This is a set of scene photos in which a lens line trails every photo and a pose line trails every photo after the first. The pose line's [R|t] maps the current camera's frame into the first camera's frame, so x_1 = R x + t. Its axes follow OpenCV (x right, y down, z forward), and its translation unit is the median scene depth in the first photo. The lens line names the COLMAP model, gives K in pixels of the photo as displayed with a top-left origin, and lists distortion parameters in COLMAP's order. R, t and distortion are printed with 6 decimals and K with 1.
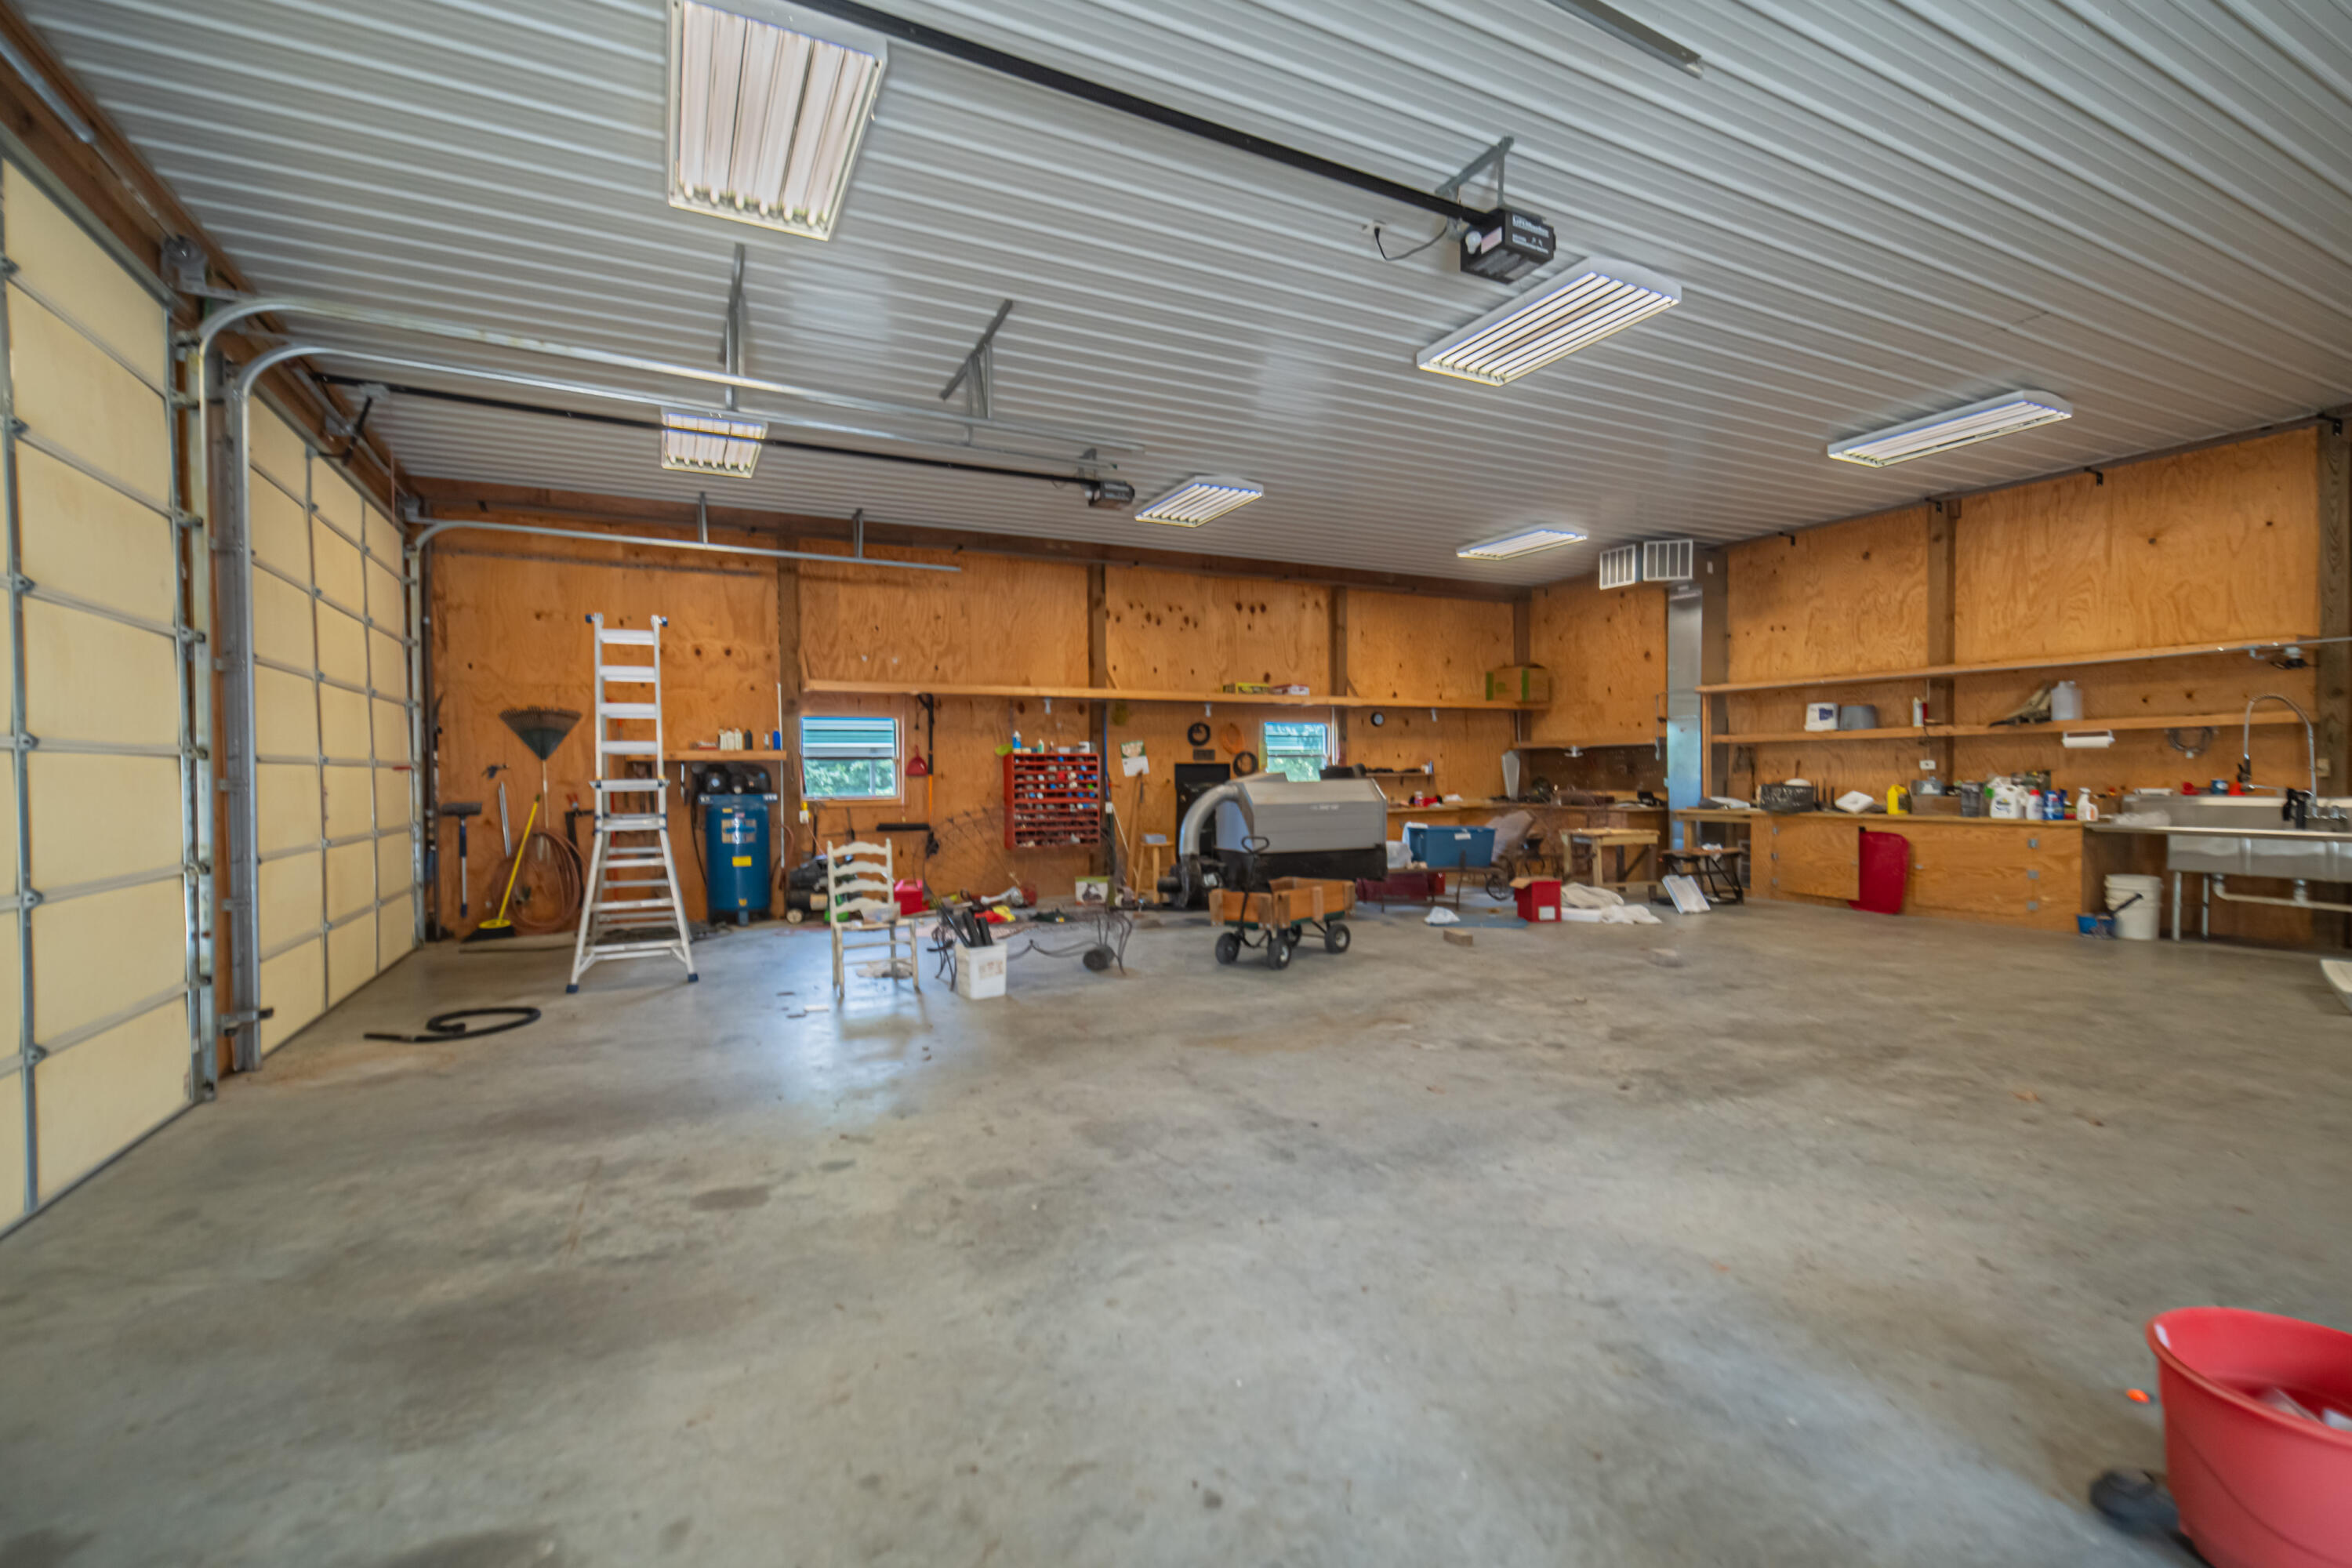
lens RADIAL K [[959.0, 0, 995.2], [0, 959.0, 787.7], [0, 0, 1]] dist [-0.001658, 0.000084]
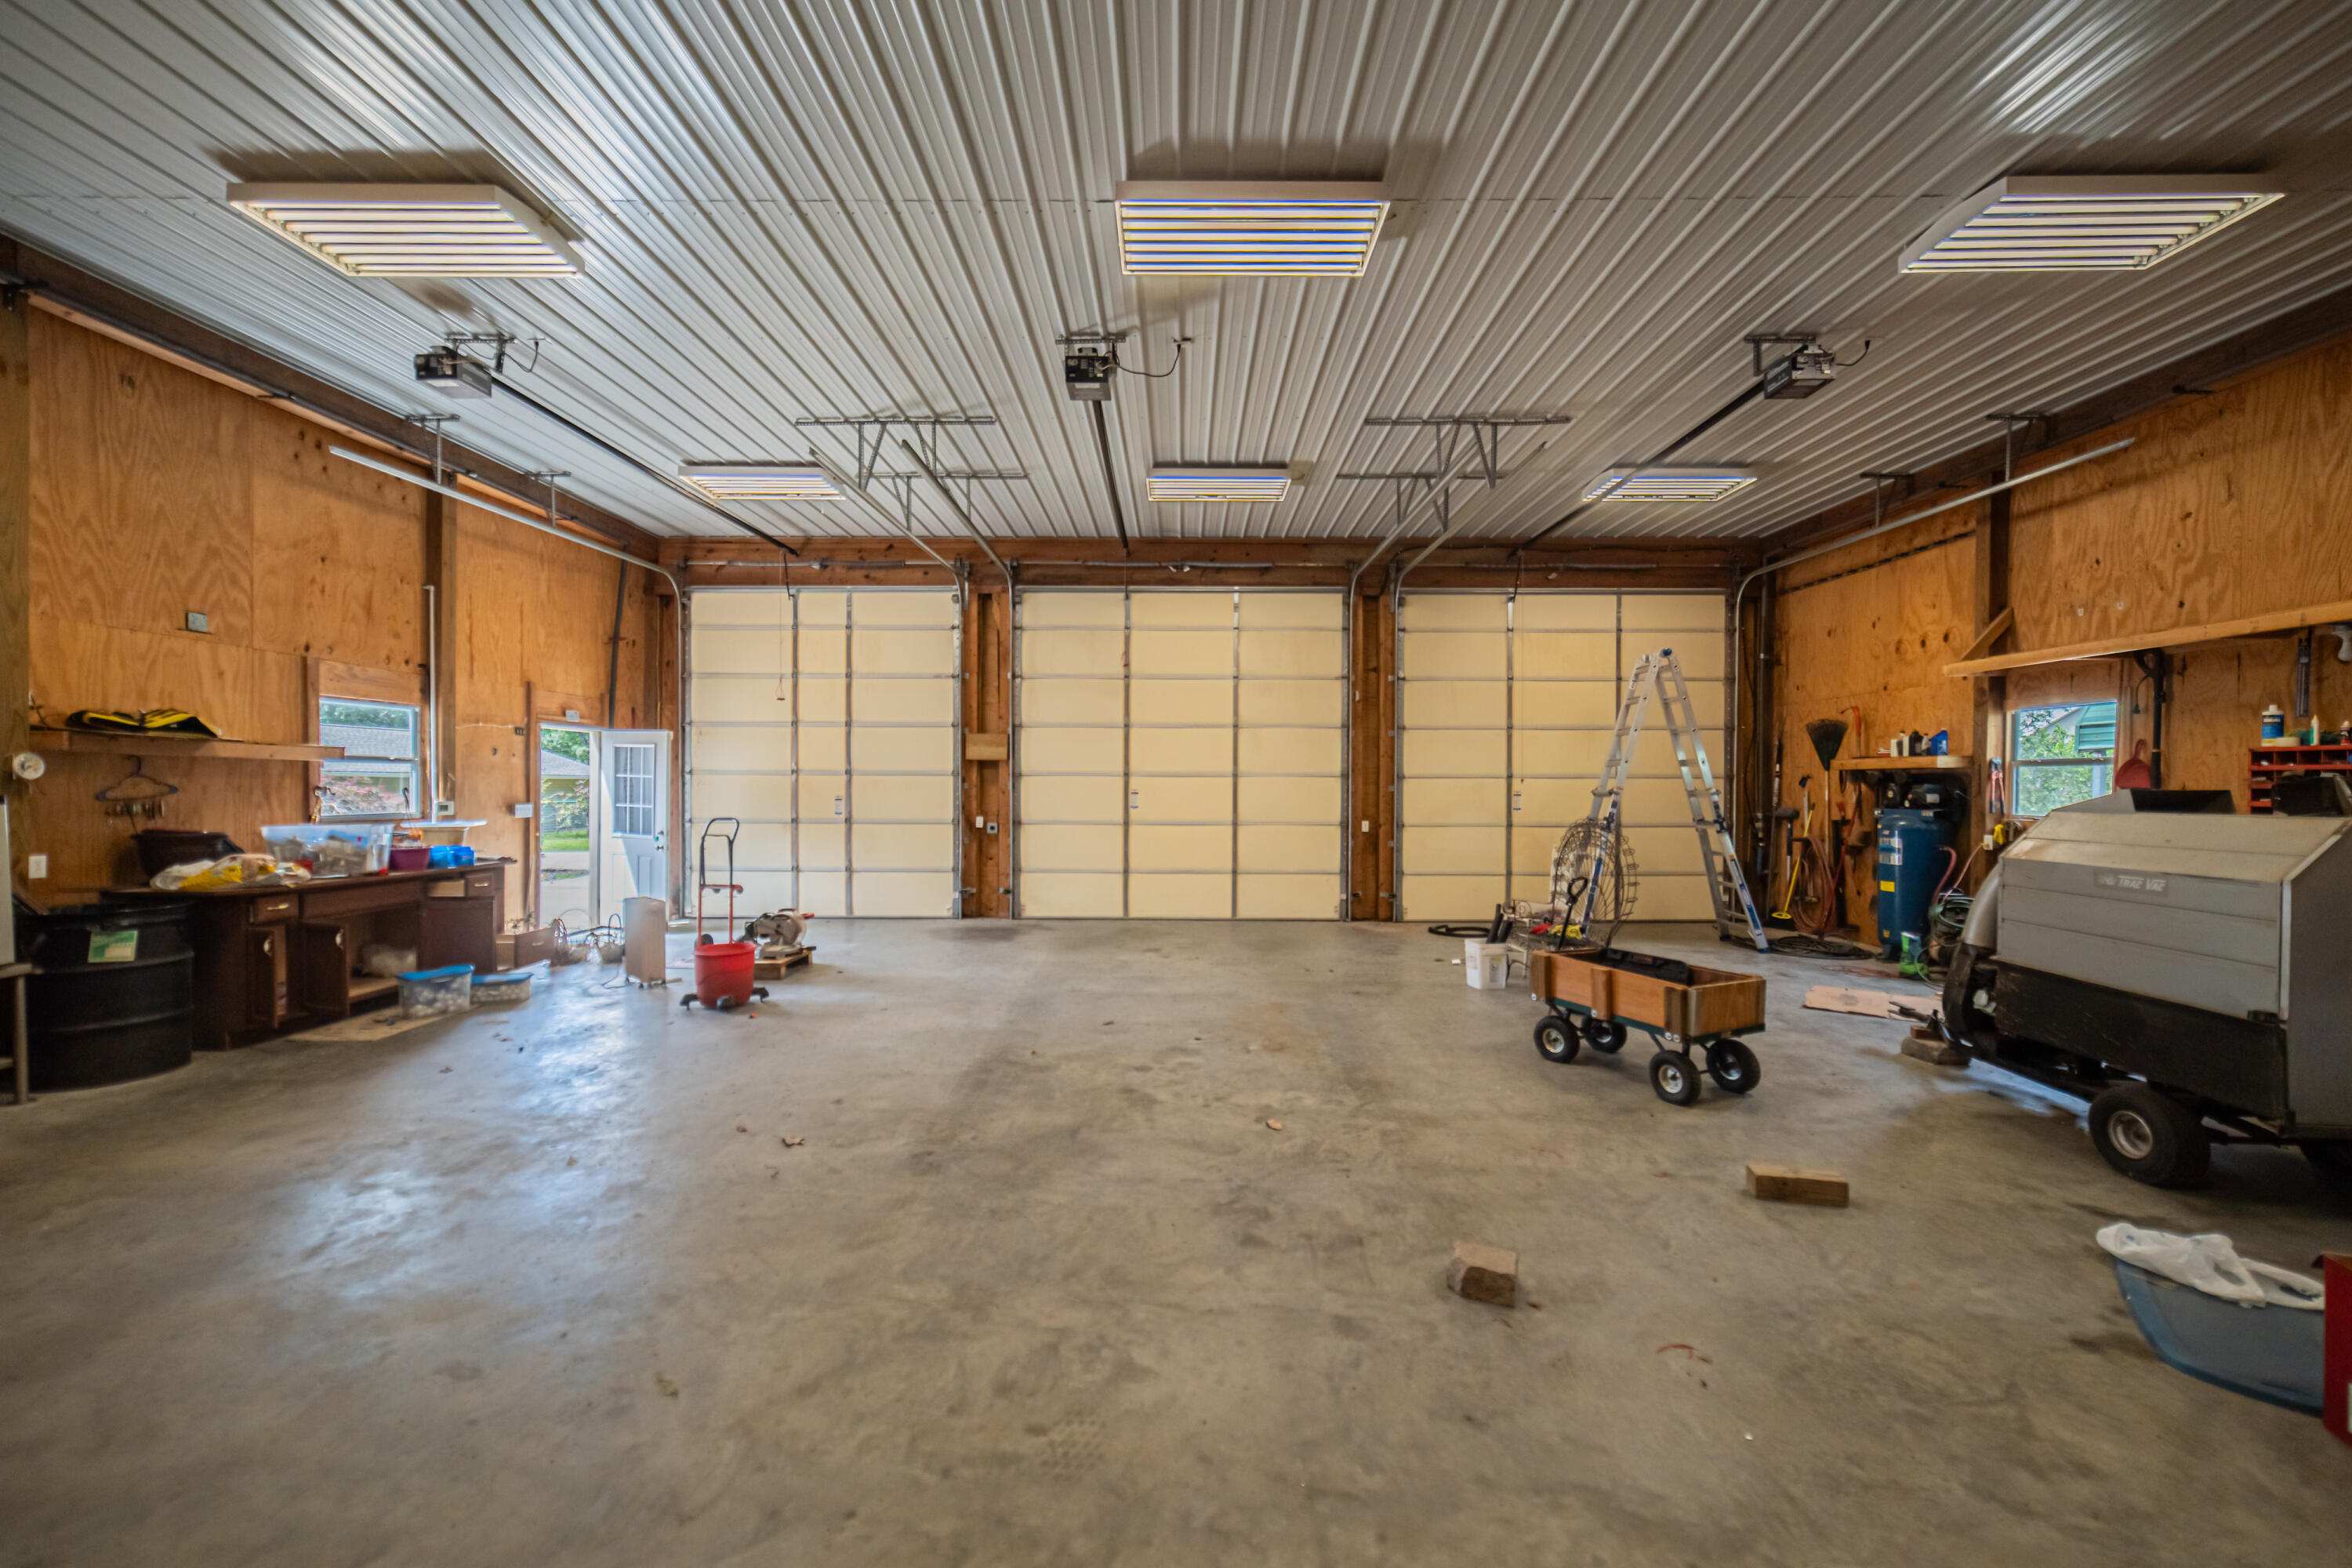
lens RADIAL K [[918.0, 0, 1176.0], [0, 918.0, 784.0], [0, 0, 1]] dist [0.001486, 0.000696]
pose [[-0.329654, 0.005834, -0.944084, 0.680078], [-0.011423, 0.999883, 0.010167, -0.015048], [0.944033, 0.014136, -0.329548, 0.623420]]
